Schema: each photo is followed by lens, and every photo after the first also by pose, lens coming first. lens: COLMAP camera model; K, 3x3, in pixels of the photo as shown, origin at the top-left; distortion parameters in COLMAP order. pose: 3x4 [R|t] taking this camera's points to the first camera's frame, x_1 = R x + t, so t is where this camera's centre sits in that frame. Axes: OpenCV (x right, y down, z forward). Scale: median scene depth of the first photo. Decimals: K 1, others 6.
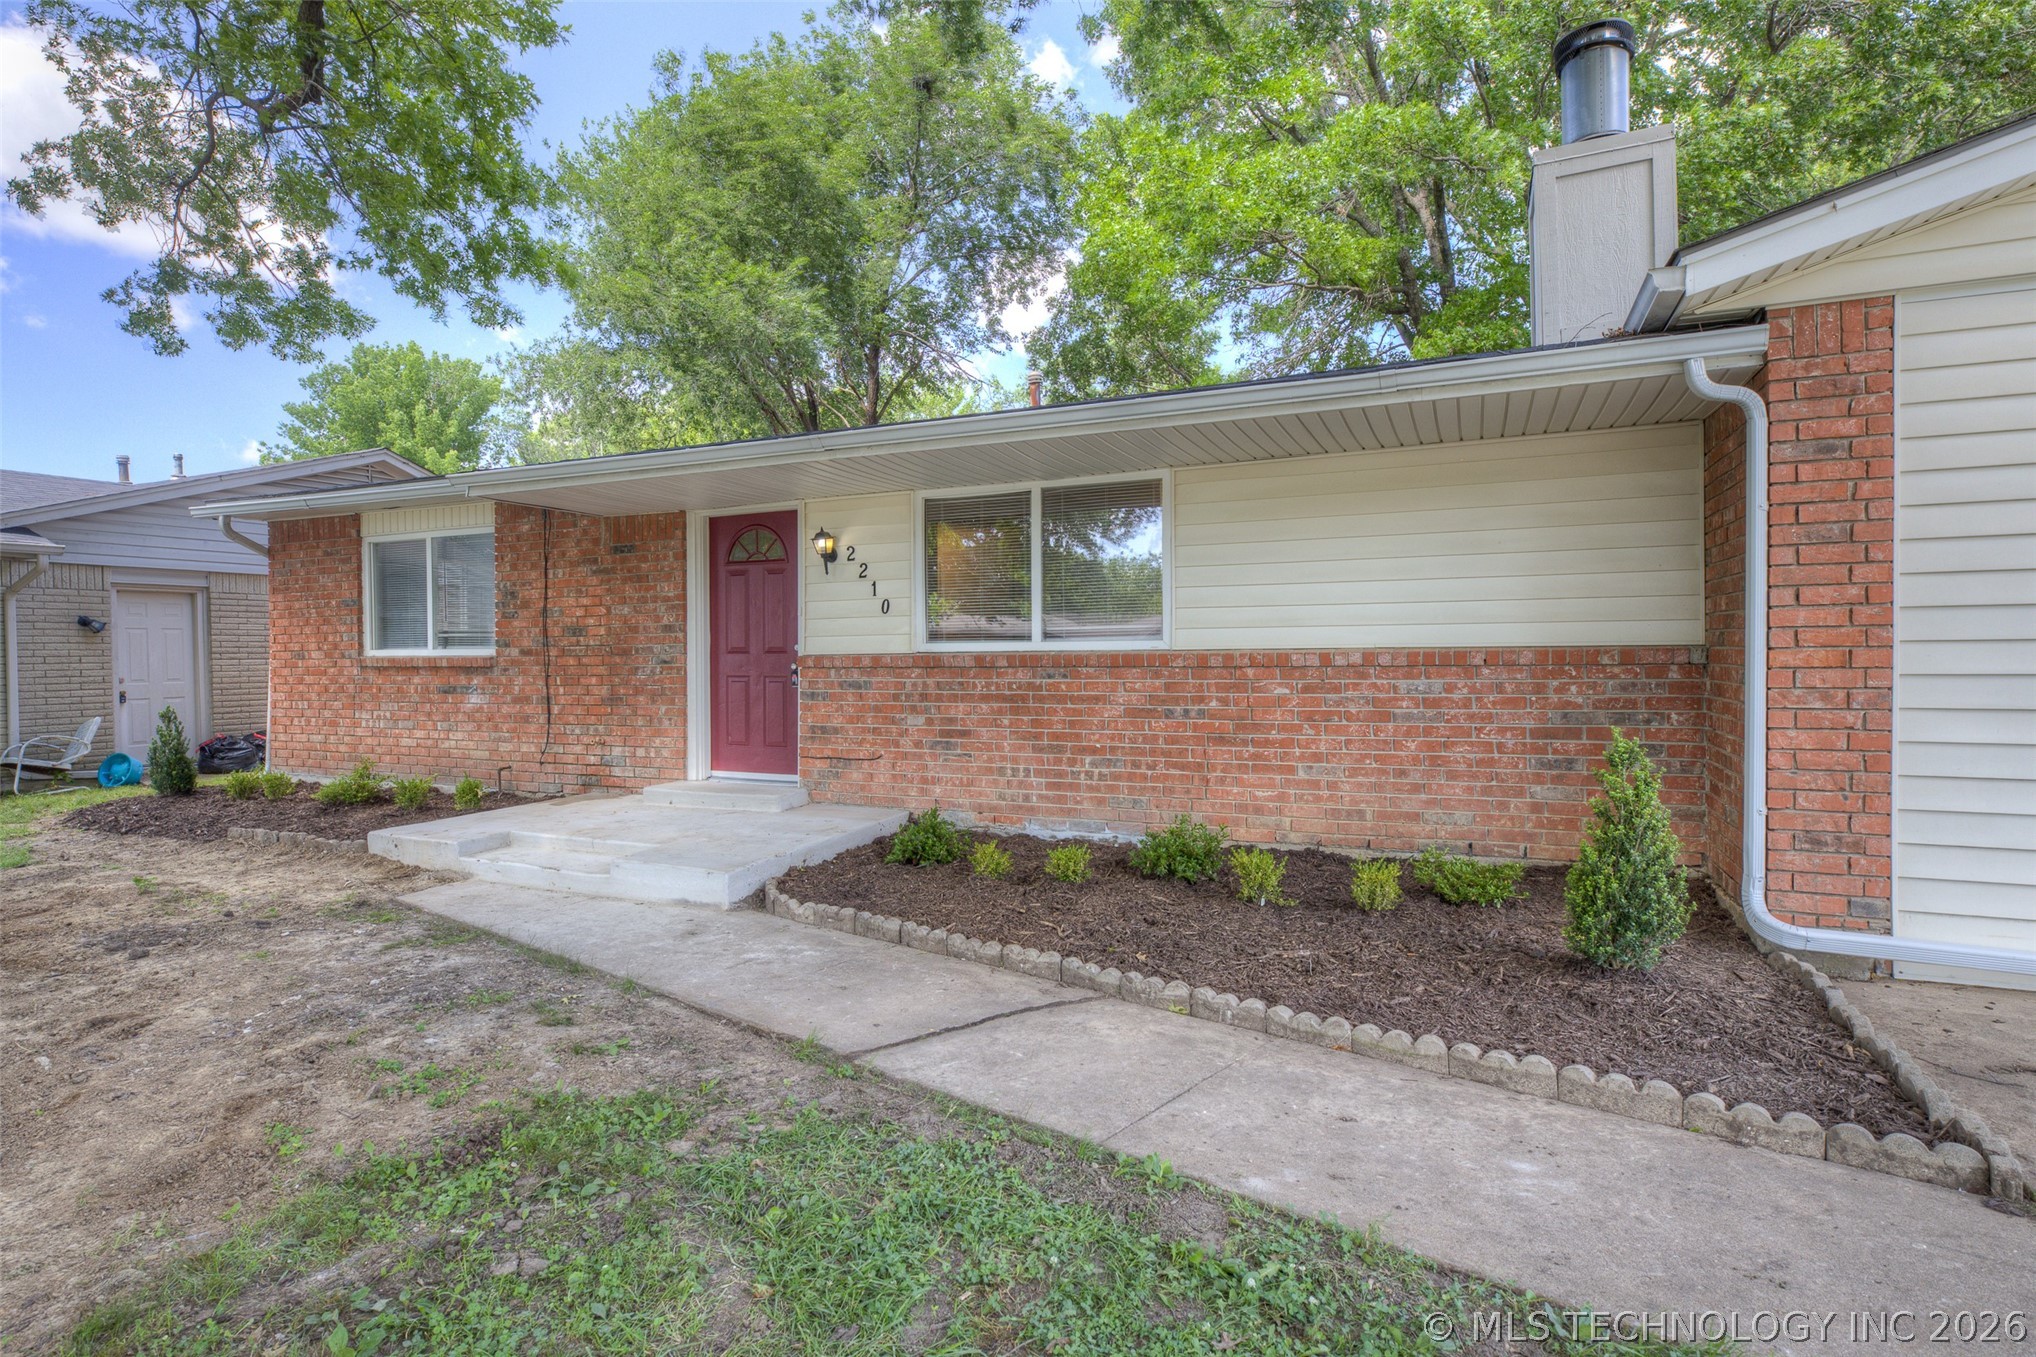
lens RADIAL K [[1020.1, 0, 1024.9], [0, 1020.1, 695.1], [0, 0, 1]] dist [-0.014459, -0.000230]
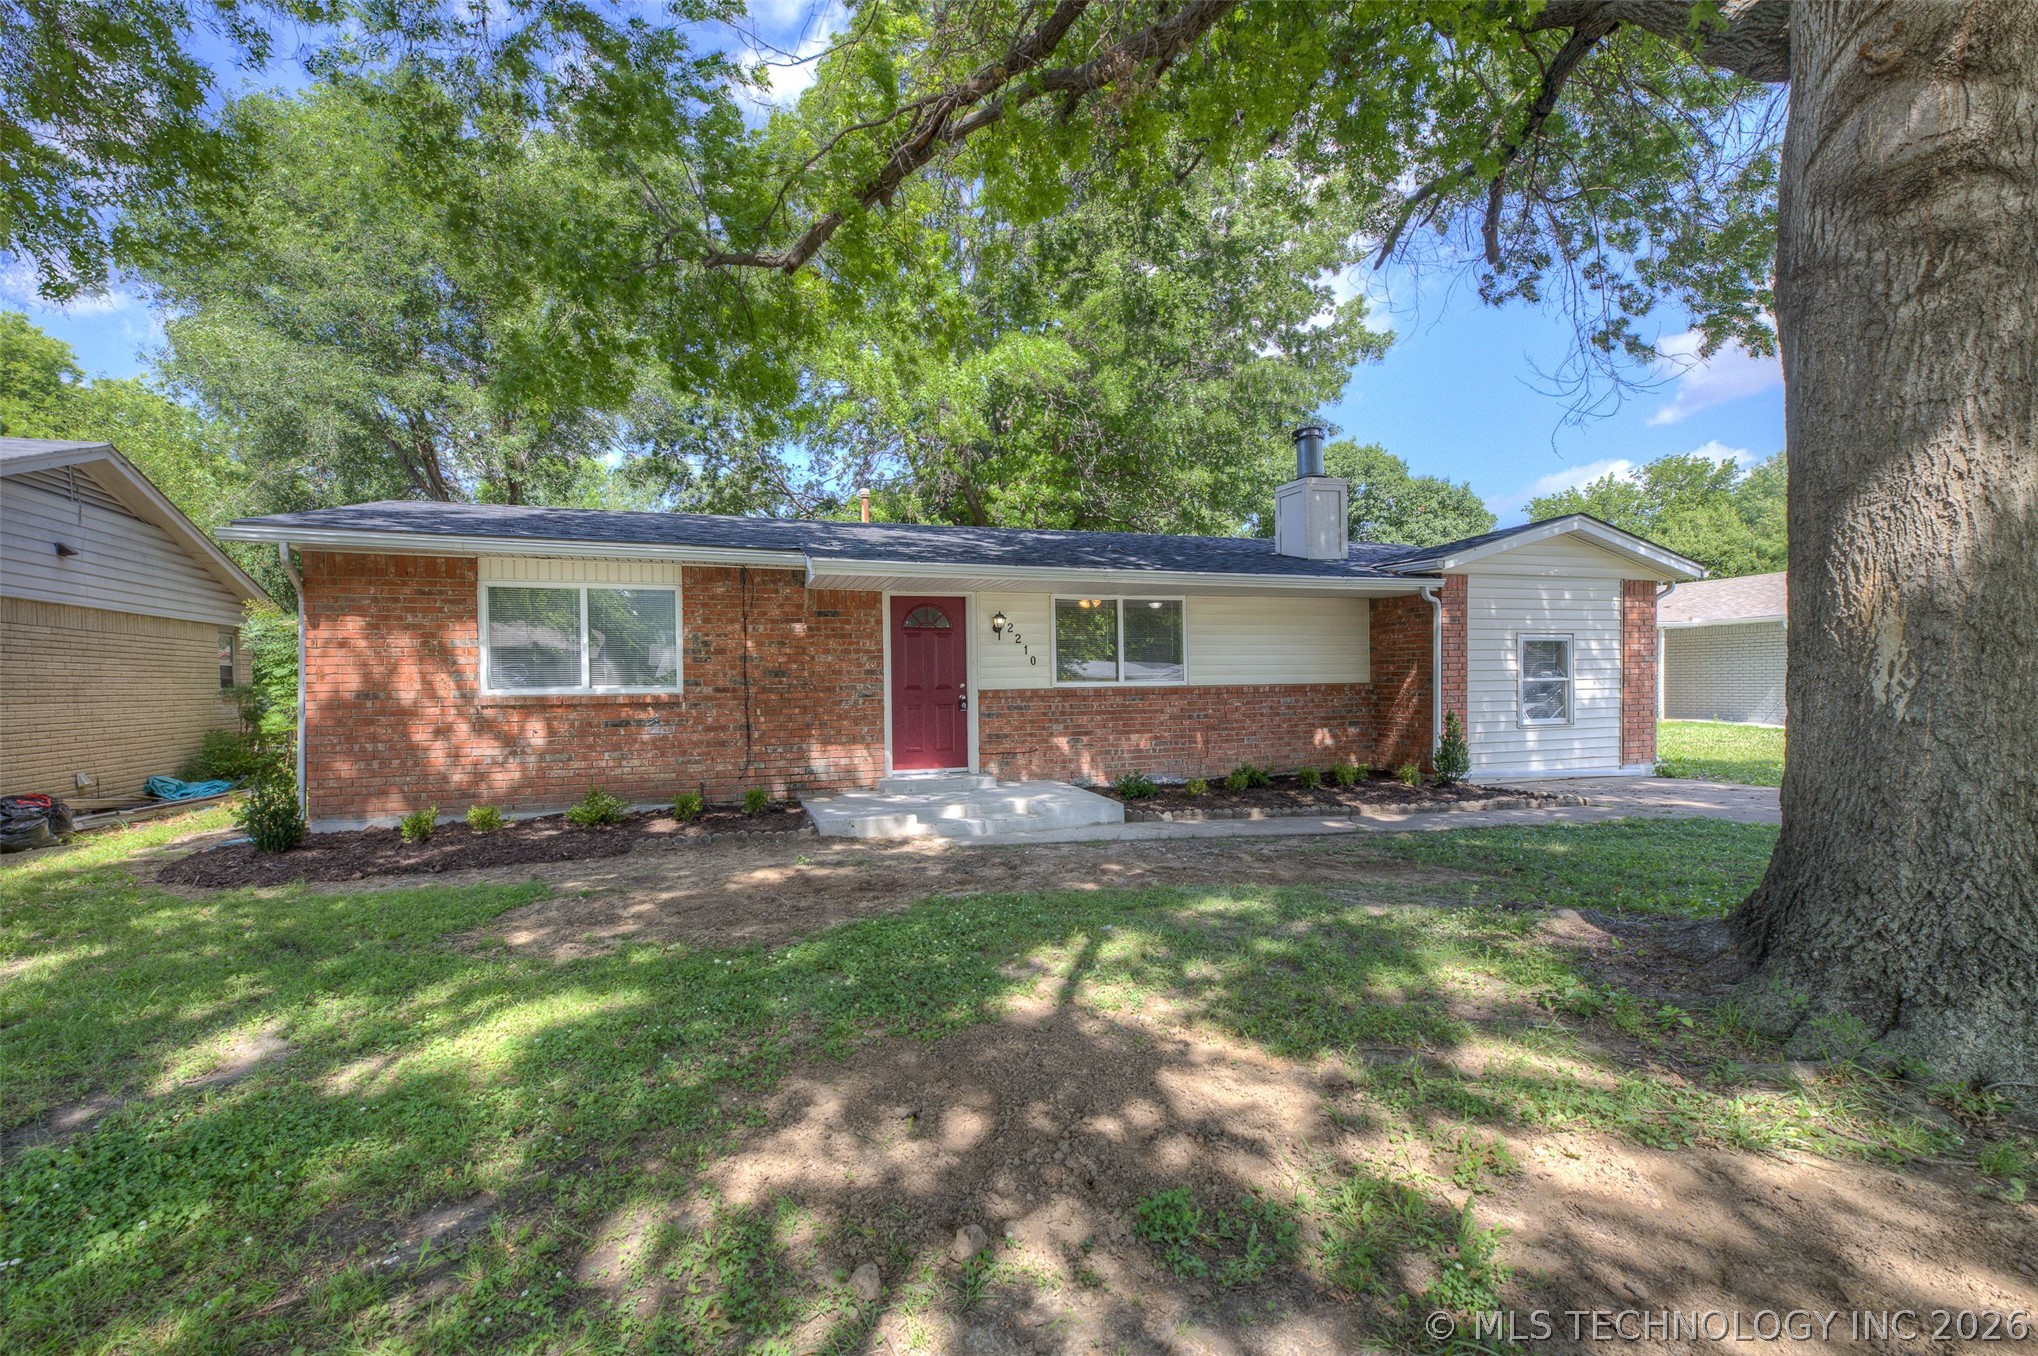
lens RADIAL K [[867.8, 0, 1018.6], [0, 867.8, 738.2], [0, 0, 1]] dist [0.017200, -0.000017]
pose [[0.729797, -0.045558, 0.682145, -1.139413], [0.035638, 0.998956, 0.028589, -0.000826], [-0.682735, 0.003446, 0.730658, -0.032098]]
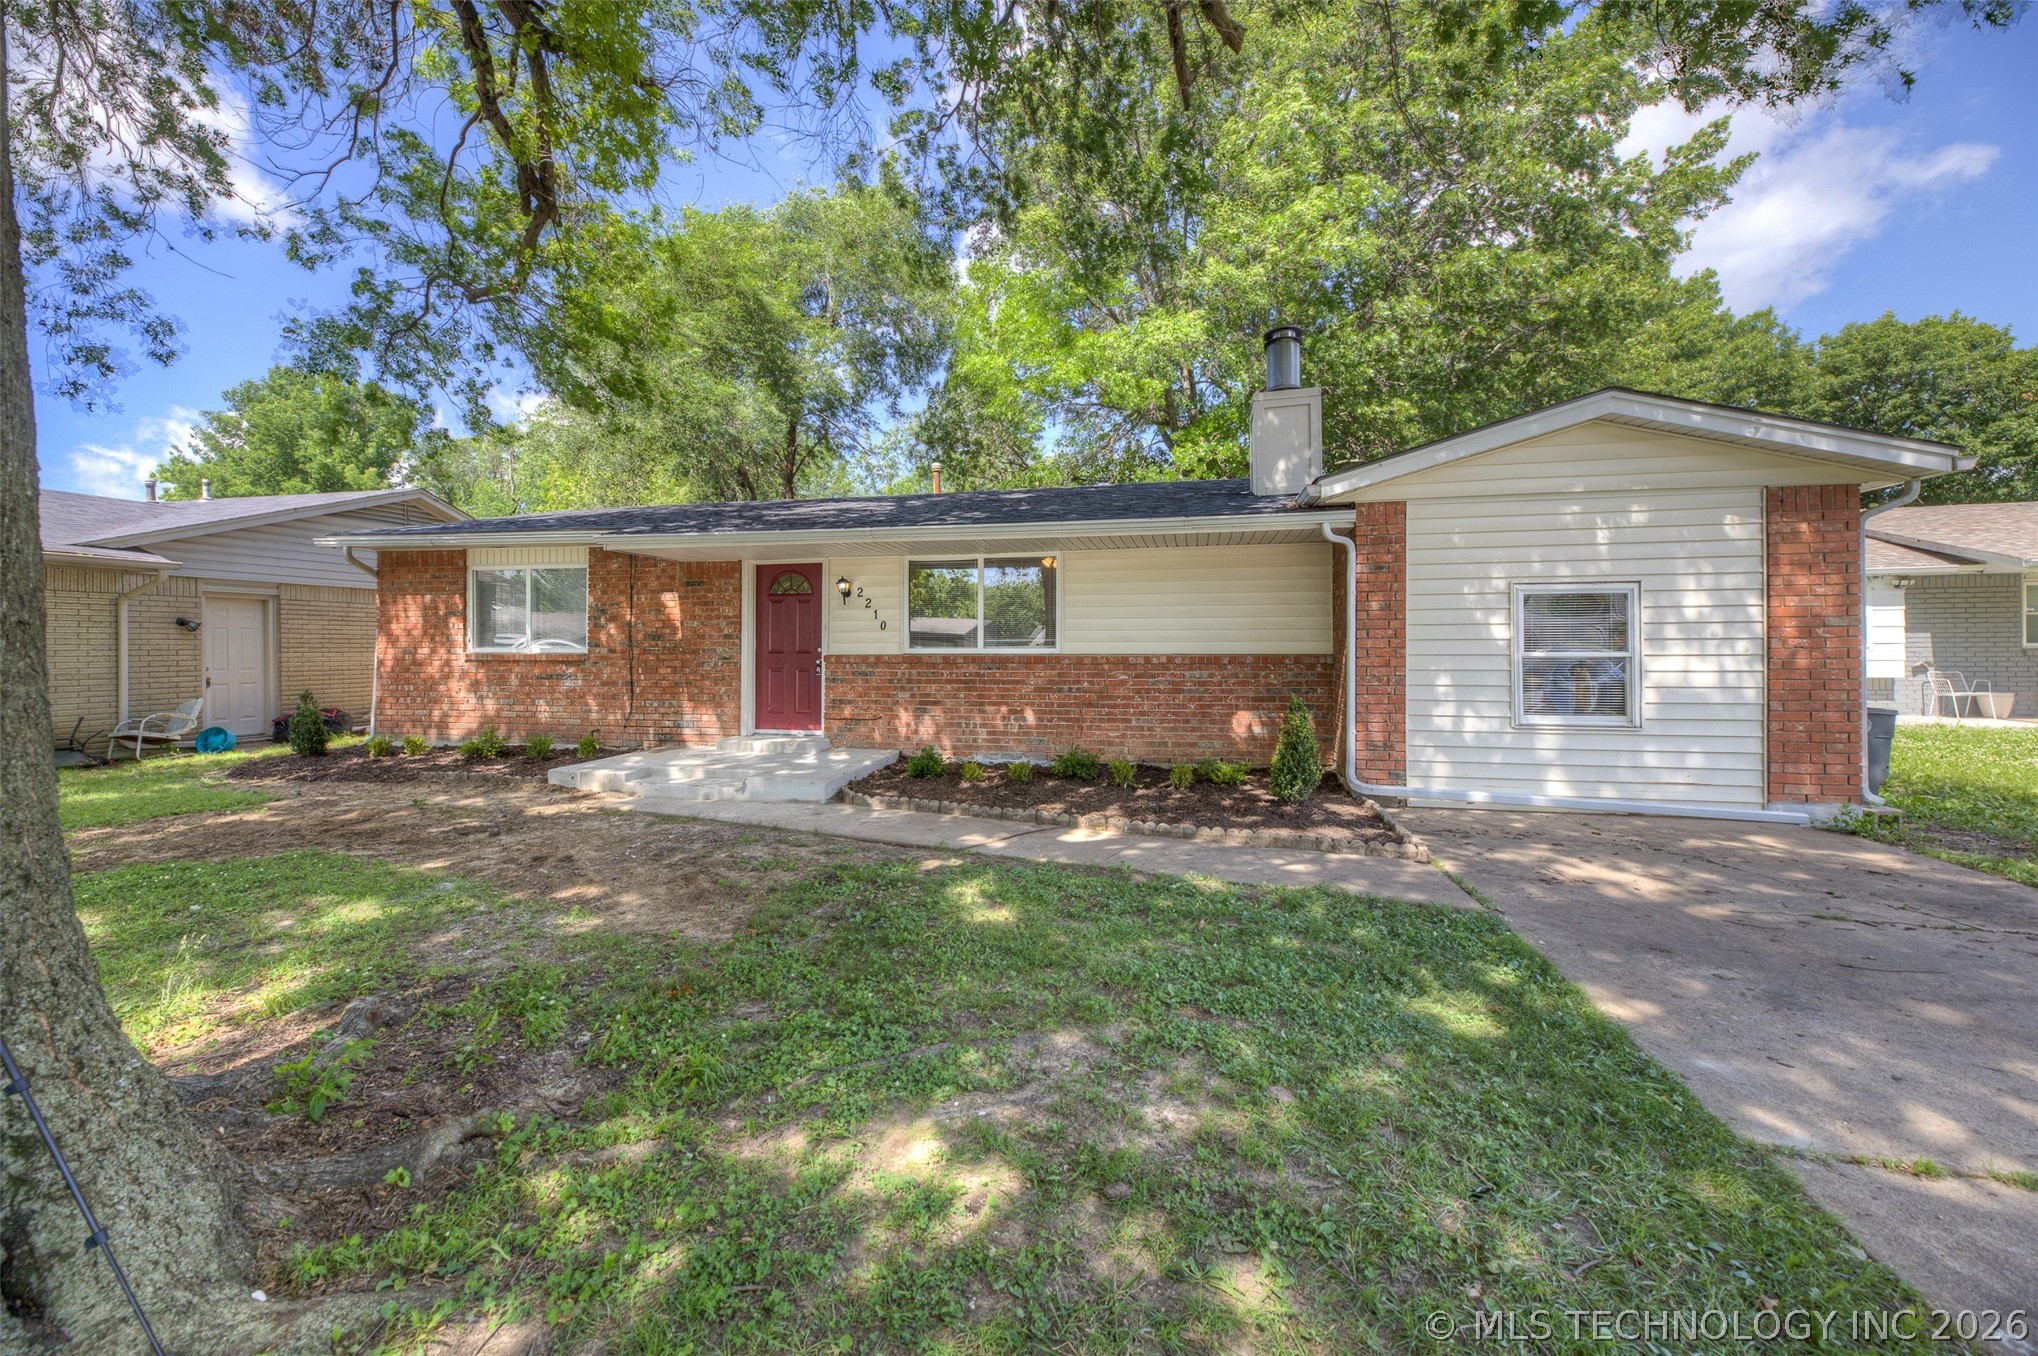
lens RADIAL K [[818.7, 0, 1024.2], [0, 818.7, 677.1], [0, 0, 1]] dist [0.006573, -0.000510]
pose [[0.978686, -0.000198, 0.205362, -0.184992], [0.001203, 0.999988, -0.004771, 0.001970], [-0.205359, 0.004916, 0.978674, -0.327654]]
